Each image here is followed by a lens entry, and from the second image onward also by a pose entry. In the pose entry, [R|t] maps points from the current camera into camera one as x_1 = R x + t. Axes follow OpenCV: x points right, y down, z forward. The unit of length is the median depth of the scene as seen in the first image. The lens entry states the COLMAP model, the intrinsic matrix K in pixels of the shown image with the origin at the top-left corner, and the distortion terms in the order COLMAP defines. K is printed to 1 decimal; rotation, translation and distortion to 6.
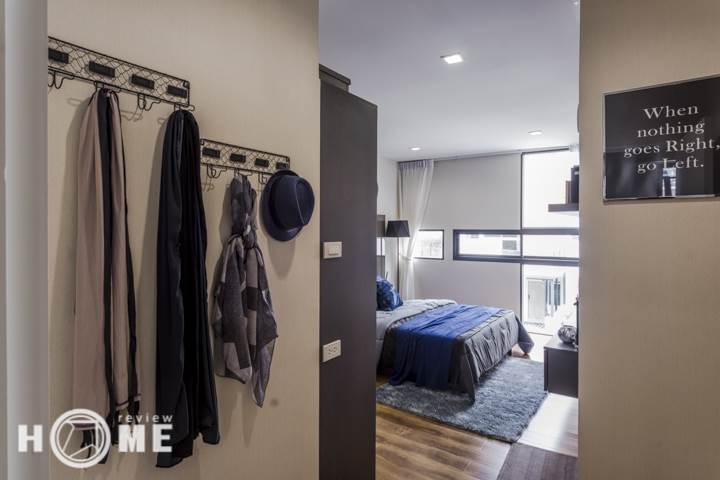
lens RADIAL K [[415.4, 0, 362.3], [0, 415.4, 238.3], [0, 0, 1]] dist [-0.002211, 0.008898]
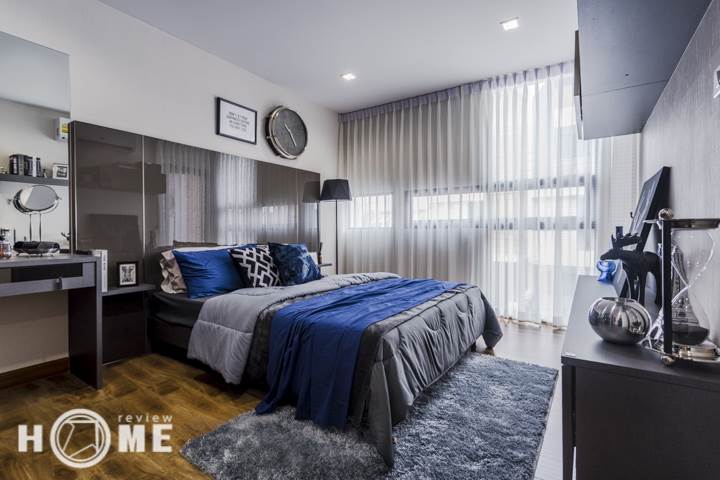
lens RADIAL K [[350.8, 0, 357.5], [0, 350.8, 240.3], [0, 0, 1]] dist [0.004162, 0.002158]
pose [[0.999898, -0.005512, 0.013139, 0.183465], [0.005452, 0.999975, 0.004569, 0.112250], [-0.013164, -0.004497, 0.999903, 0.493785]]
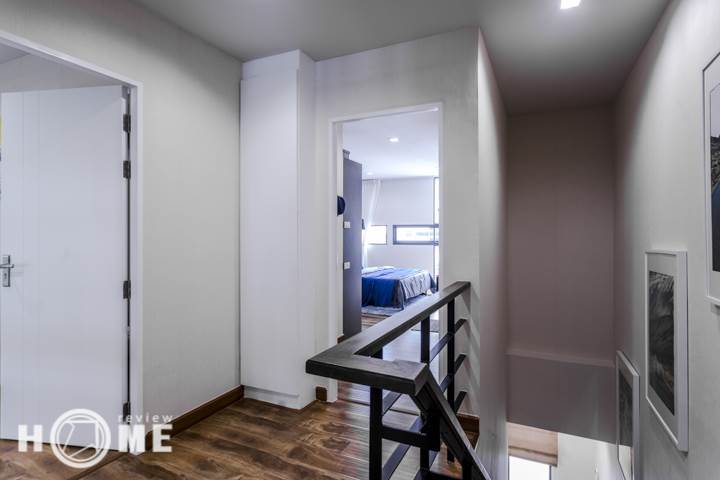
lens RADIAL K [[364.2, 0, 360.8], [0, 364.2, 237.4], [0, 0, 1]] dist [-0.004189, -0.000803]
pose [[0.991287, -0.002920, 0.131687, -0.128102], [0.003627, 0.999980, -0.005135, 0.053033], [-0.131669, 0.005568, 0.991278, -0.537773]]
